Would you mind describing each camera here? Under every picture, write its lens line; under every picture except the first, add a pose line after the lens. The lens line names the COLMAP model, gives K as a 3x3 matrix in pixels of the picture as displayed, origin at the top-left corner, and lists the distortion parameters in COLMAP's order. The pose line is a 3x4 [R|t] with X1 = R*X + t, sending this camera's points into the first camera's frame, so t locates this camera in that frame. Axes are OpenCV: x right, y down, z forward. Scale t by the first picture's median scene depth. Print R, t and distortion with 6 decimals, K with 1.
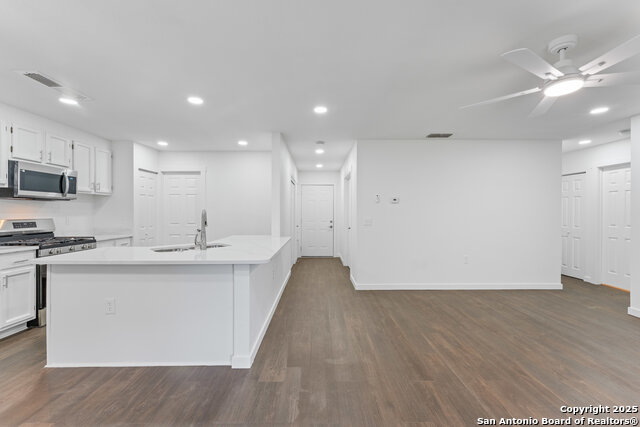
lens RADIAL K [[281.2, 0, 320.0], [0, 281.2, 213.5], [0, 0, 1]] dist [-0.002324, -0.000223]
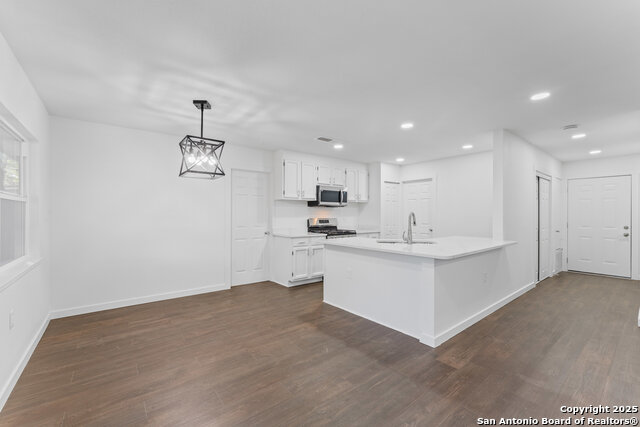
lens RADIAL K [[266.5, 0, 313.0], [0, 266.5, 214.0], [0, 0, 1]] dist [-0.000547, -0.000023]
pose [[0.602877, -0.001115, -0.797833, 0.208156], [-0.003275, 0.999987, -0.003873, 0.000598], [0.797827, 0.004948, 0.602866, -0.044738]]
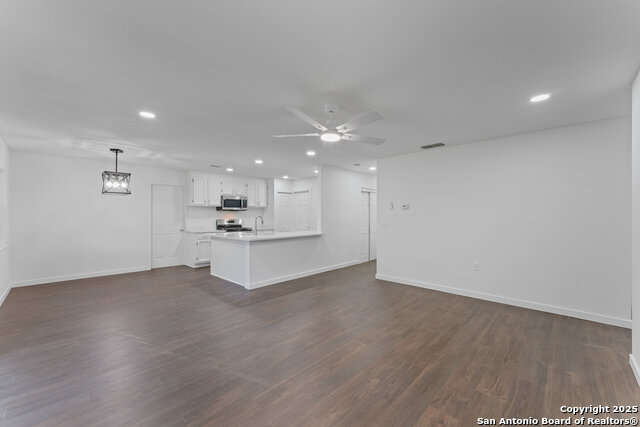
lens RADIAL K [[262.7, 0, 313.9], [0, 262.7, 214.3], [0, 0, 1]] dist [-0.003338, -0.000363]
pose [[0.695932, -0.001461, -0.718107, 0.971648], [-0.001745, 0.999992, -0.003726, -0.013236], [0.718106, 0.003847, 0.695923, -0.028871]]
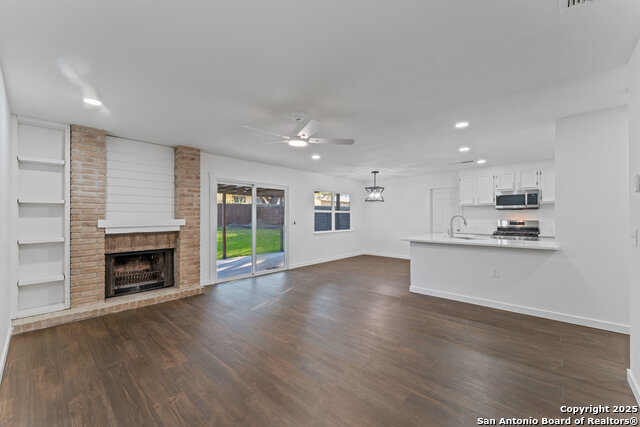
lens RADIAL K [[252.0, 0, 322.1], [0, 252.0, 215.1], [0, 0, 1]] dist [-0.001147, -0.000164]
pose [[-0.685502, -0.000570, -0.728071, 0.993511], [0.000870, 0.999998, -0.001603, -0.010731], [0.728070, -0.001732, -0.685500, 1.143591]]
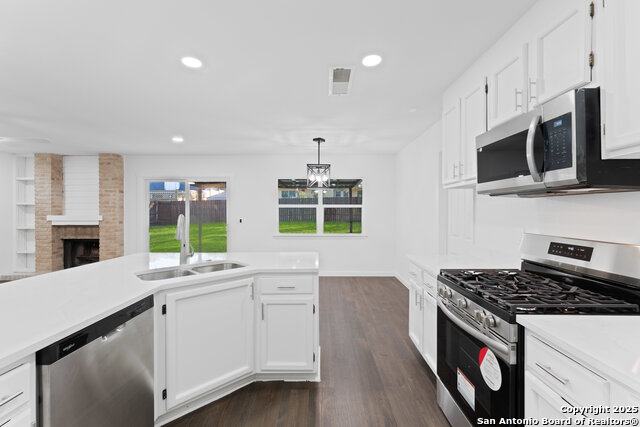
lens RADIAL K [[278.2, 0, 320.0], [0, 278.2, 213.5], [0, 0, 1]] dist [-0.001592, -0.000125]
pose [[-0.999786, 0.001823, 0.020624, -0.637197], [0.002096, 0.999910, 0.013241, -0.022140], [-0.020598, 0.013281, -0.999700, 1.379316]]
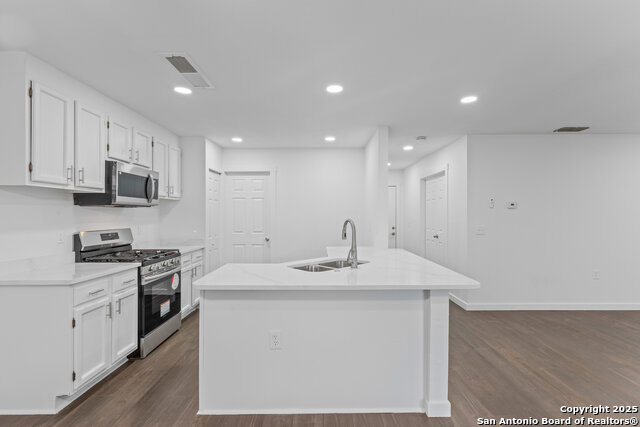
lens RADIAL K [[313.3, 0, 317.2], [0, 313.3, 214.4], [0, 0, 1]] dist [-0.001758, -0.000031]
pose [[0.999935, -0.001377, -0.011314, -0.392264], [0.001324, 0.999988, -0.004652, -0.019593], [0.011320, 0.004637, 0.999925, 0.055317]]
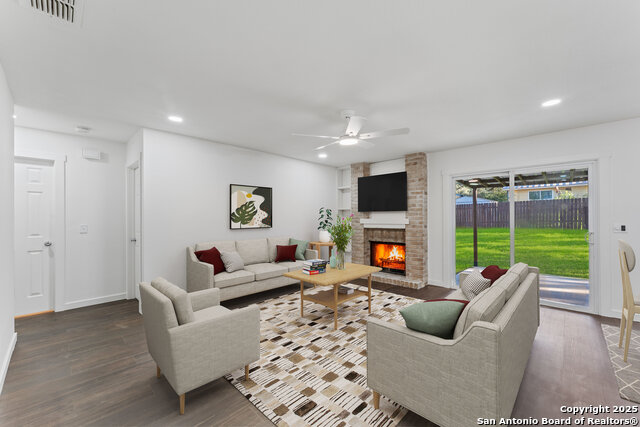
lens RADIAL K [[252.0, 0, 322.1], [0, 252.0, 215.1], [0, 0, 1]] dist [-0.001147, -0.000164]
pose [[-0.722446, 0.010580, 0.691346, -0.000368], [0.014206, 0.999899, -0.000456, -0.019344], [-0.691281, 0.009492, -0.722523, 1.151136]]
